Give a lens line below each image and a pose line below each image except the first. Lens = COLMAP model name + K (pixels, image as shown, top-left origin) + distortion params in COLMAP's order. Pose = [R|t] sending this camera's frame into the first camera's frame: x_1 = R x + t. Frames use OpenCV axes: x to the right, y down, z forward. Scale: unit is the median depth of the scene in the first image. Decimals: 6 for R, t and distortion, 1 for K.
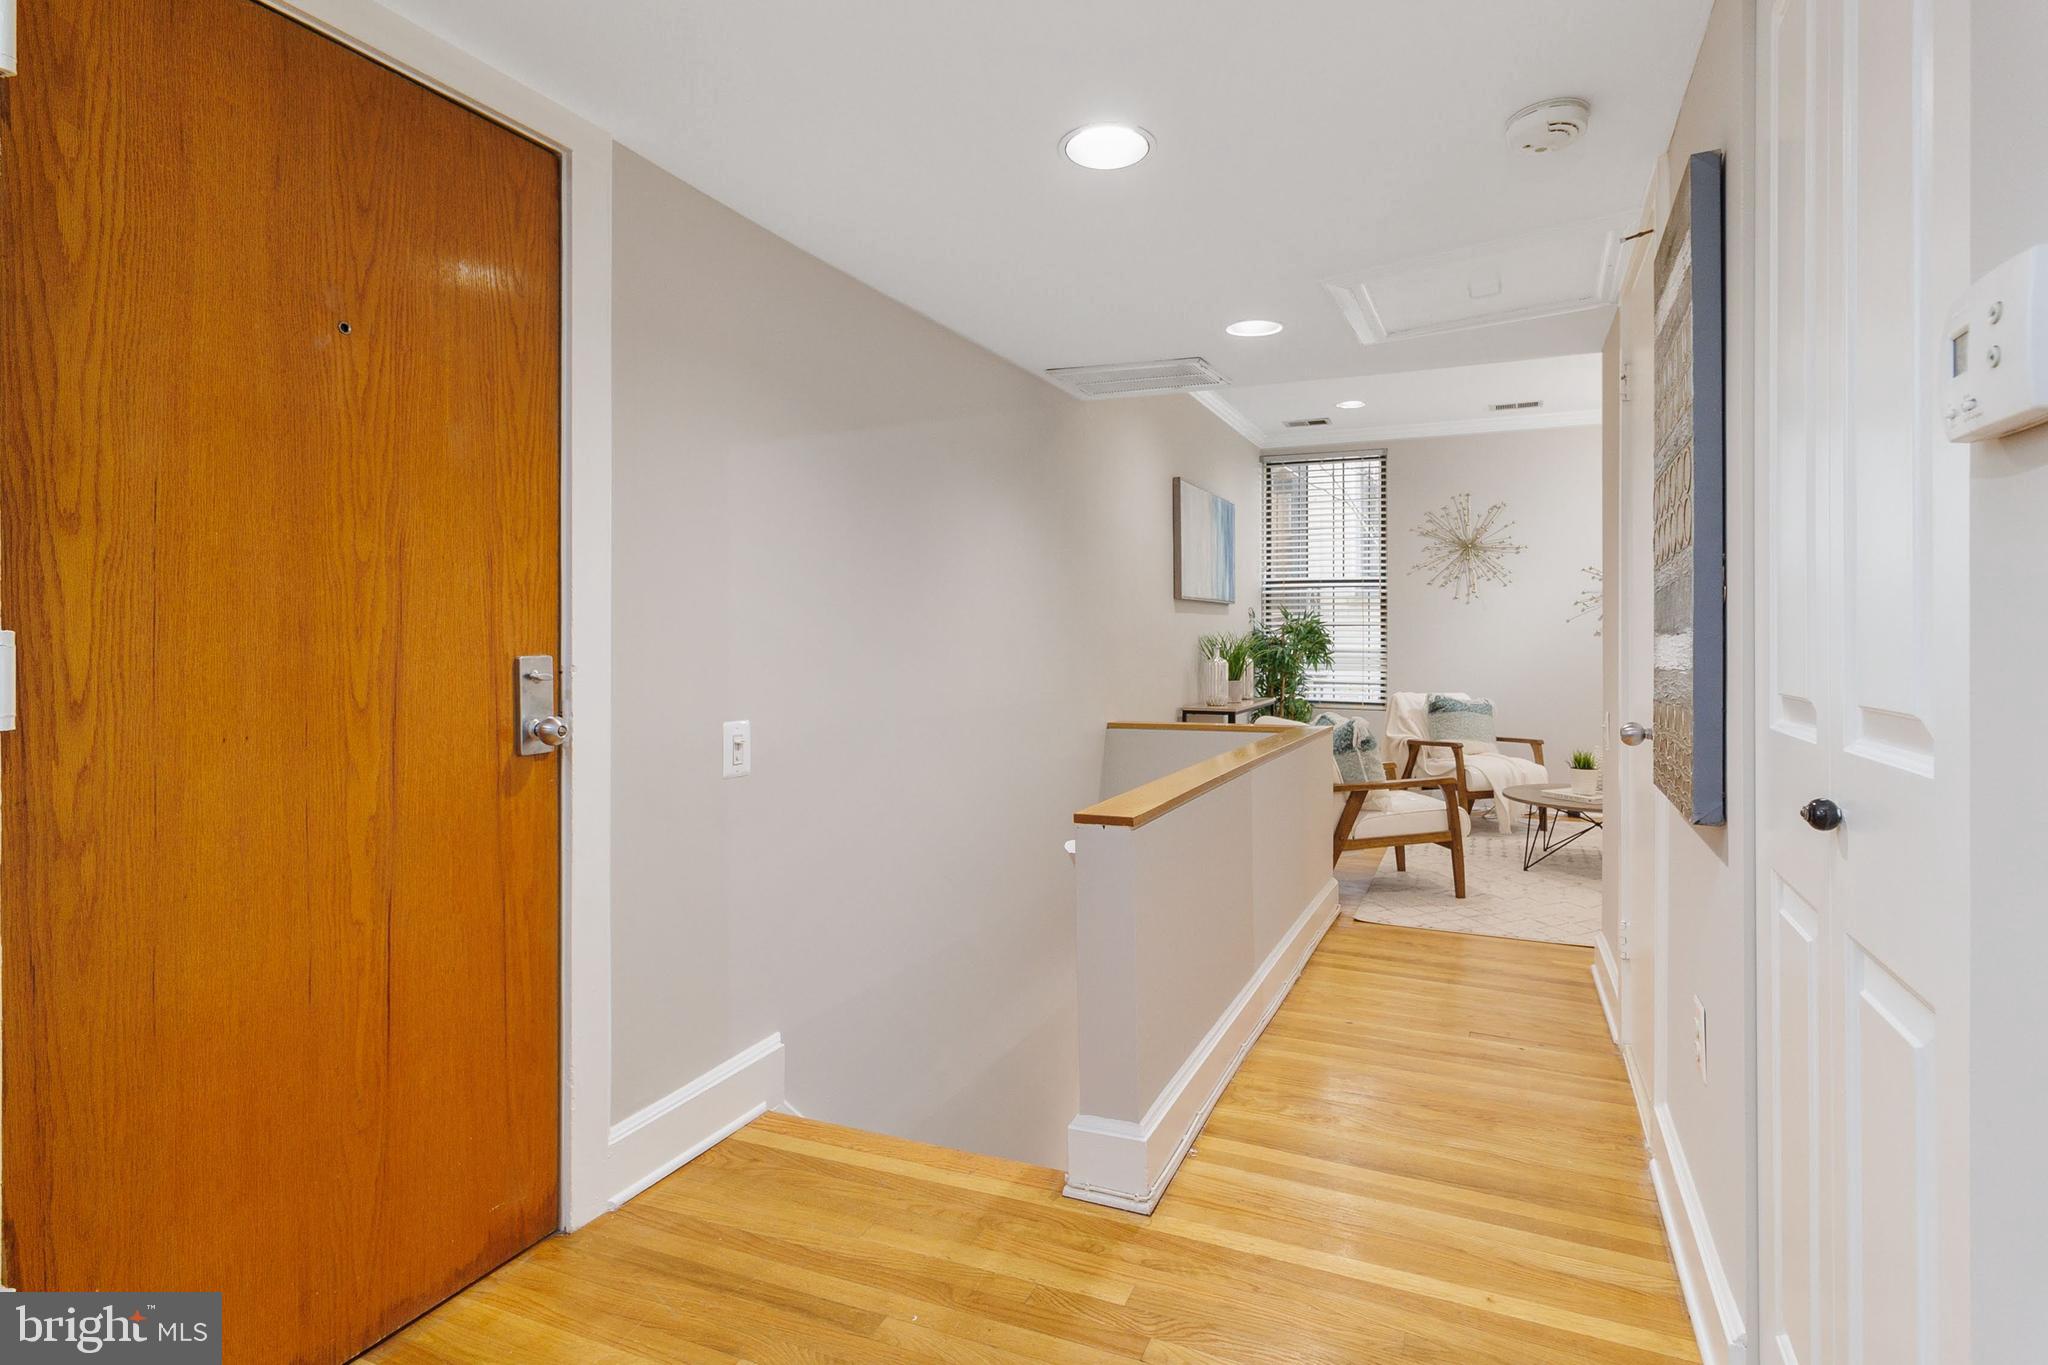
lens RADIAL K [[1055.7, 0, 1026.5], [0, 1055.7, 634.4], [0, 0, 1]] dist [0.002250, -0.000078]
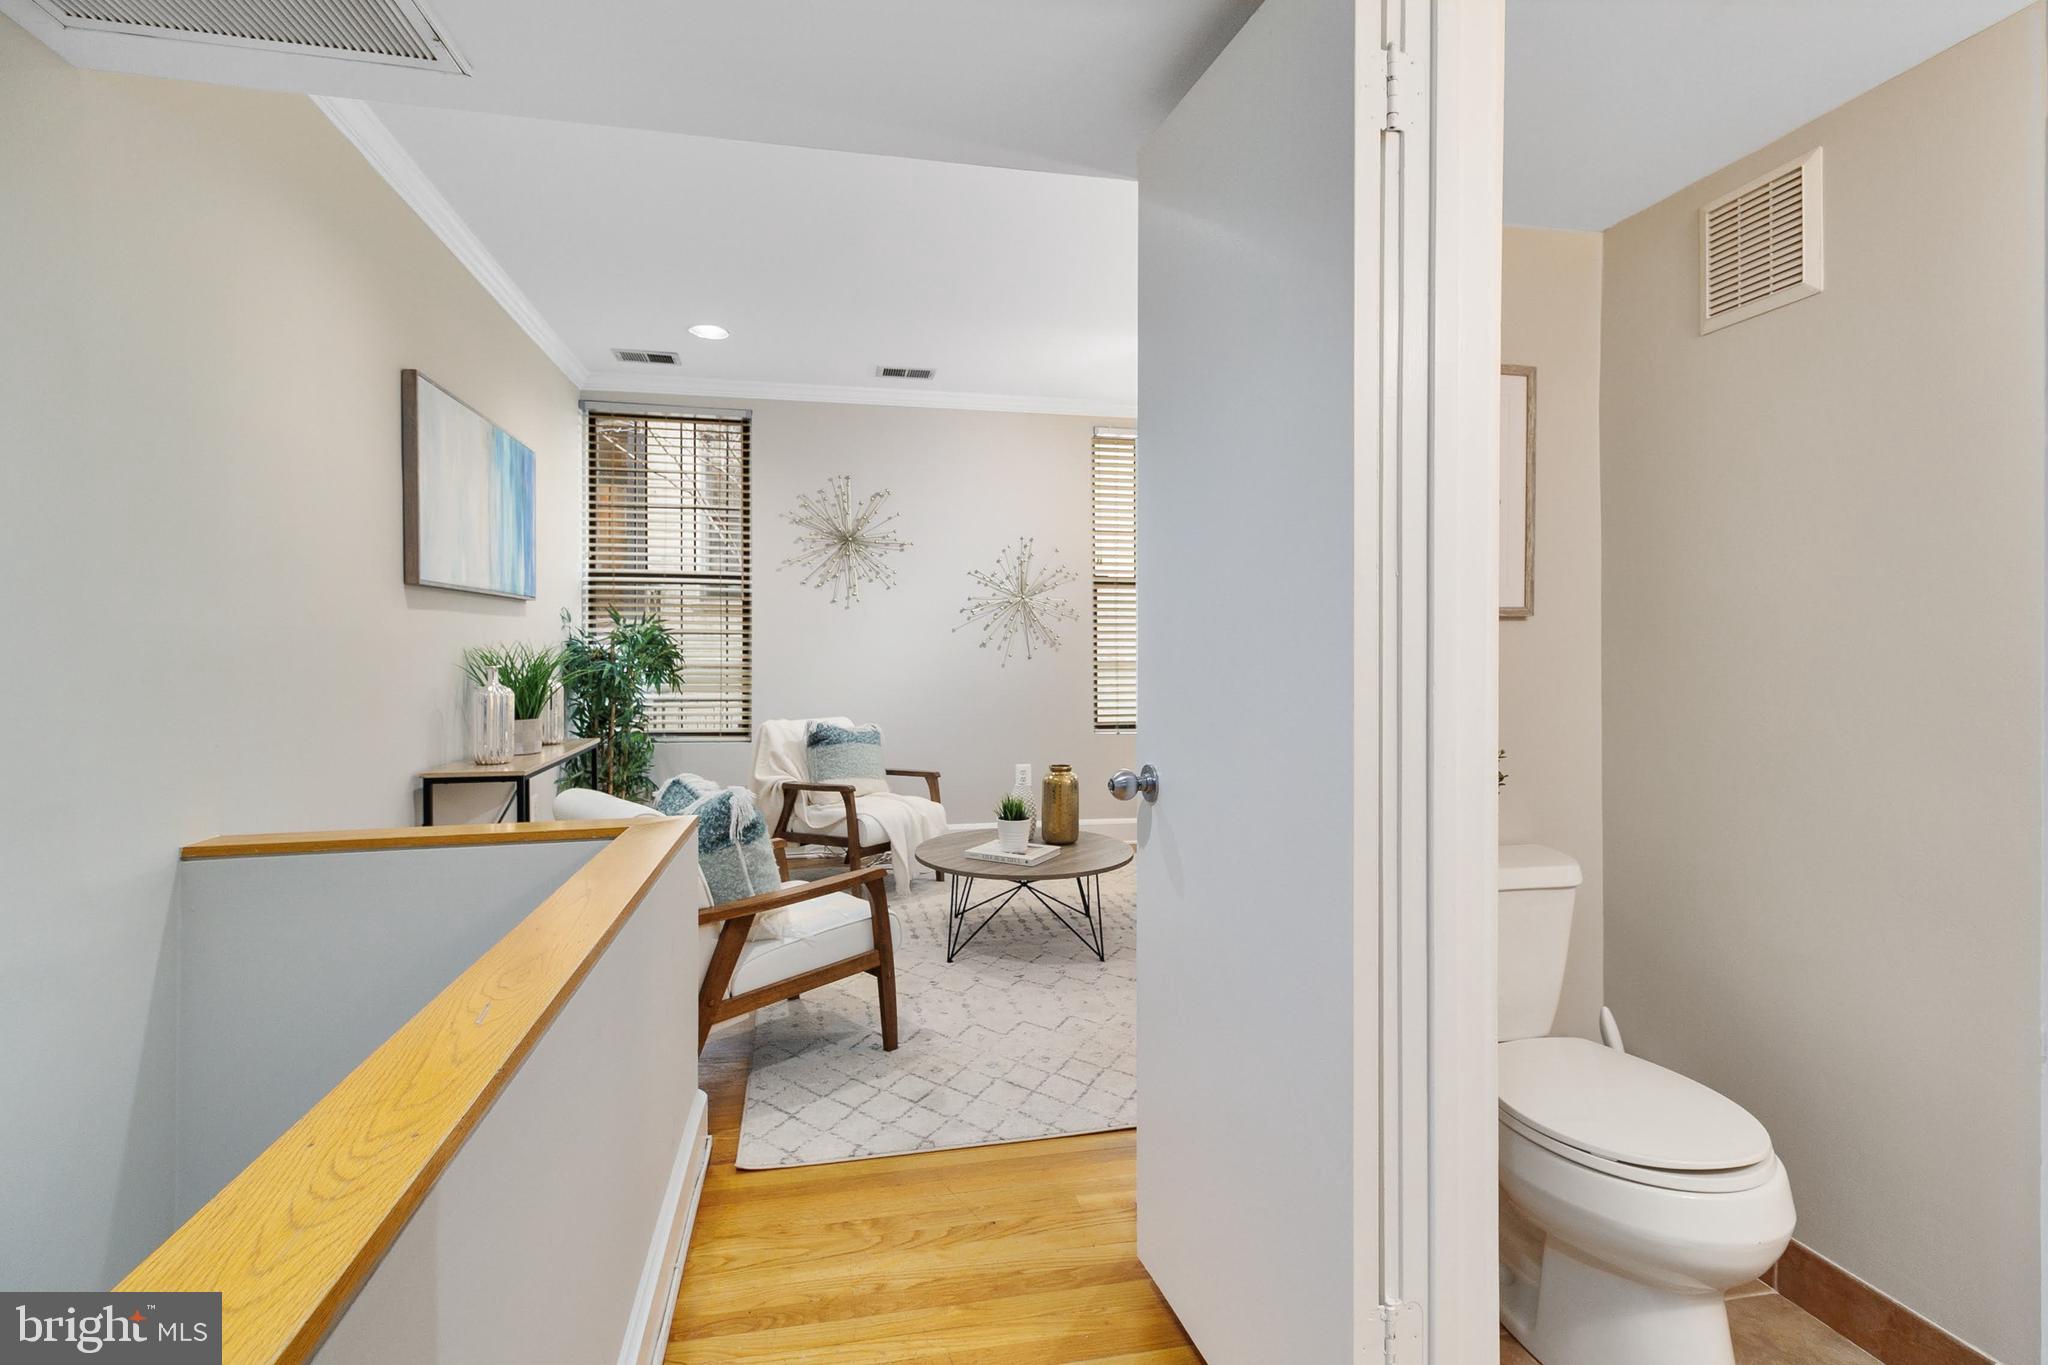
lens RADIAL K [[956.4, 0, 1022.0], [0, 956.4, 649.6], [0, 0, 1]] dist [0.000513, 0.001489]
pose [[0.804817, -0.002007, 0.593519, 0.088303], [-0.002436, 0.999975, 0.006686, -0.002329], [-0.593518, -0.006827, 0.804792, 0.338046]]
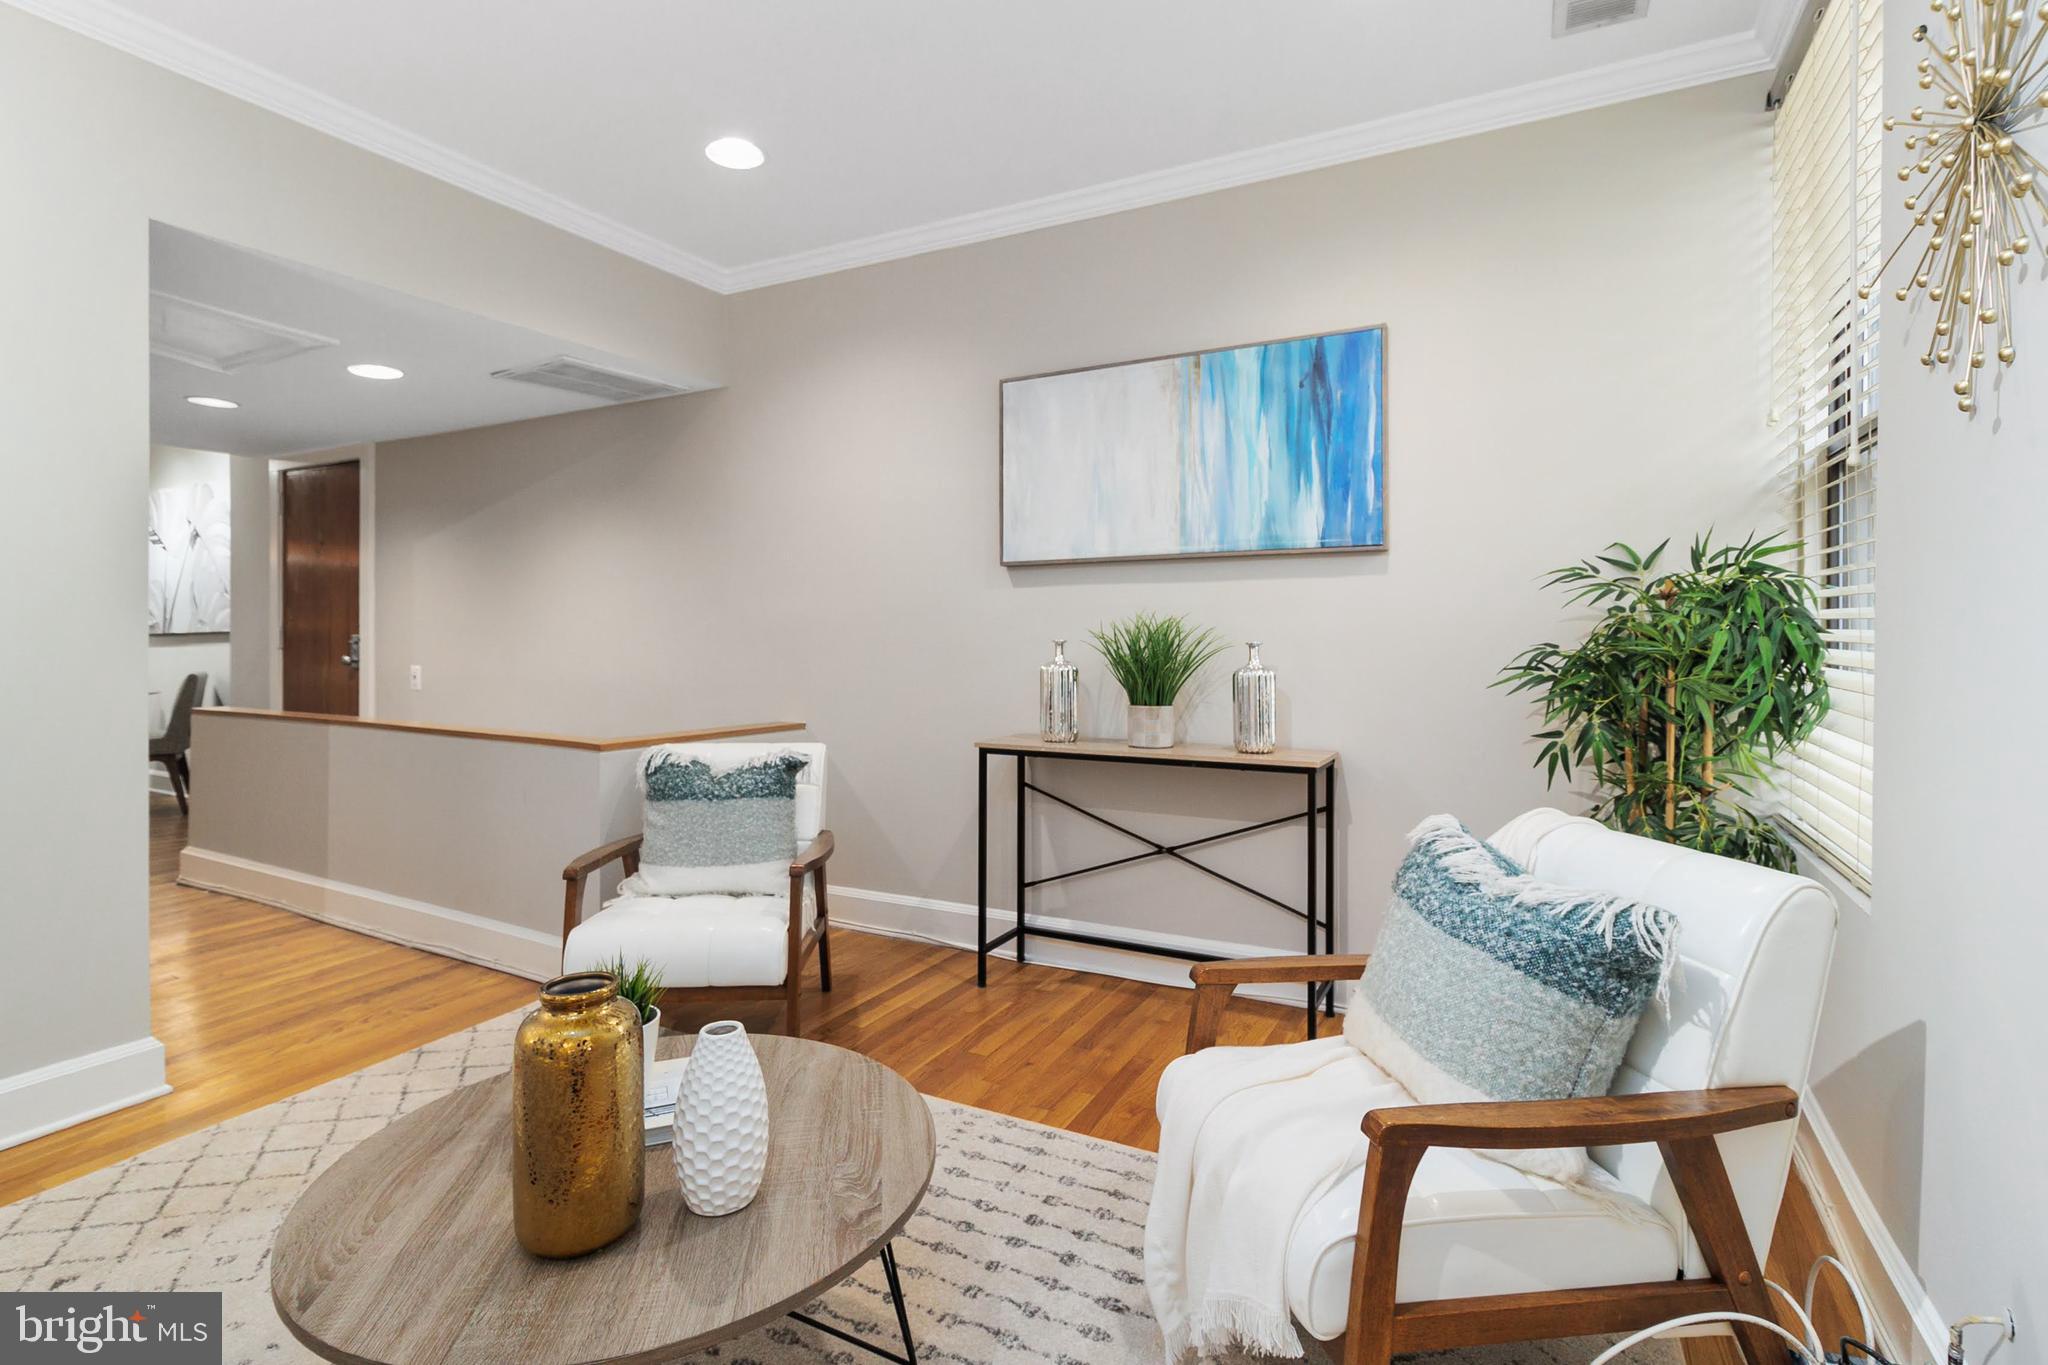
lens RADIAL K [[956.4, 0, 968.5], [0, 956.4, 632.7], [0, 0, 1]] dist [0.000513, 0.001489]
pose [[-0.068699, 0.000410, -0.997637, 0.642790], [0.004038, 0.999992, 0.000133, 0.006278], [0.997629, -0.004020, -0.068700, 0.890245]]
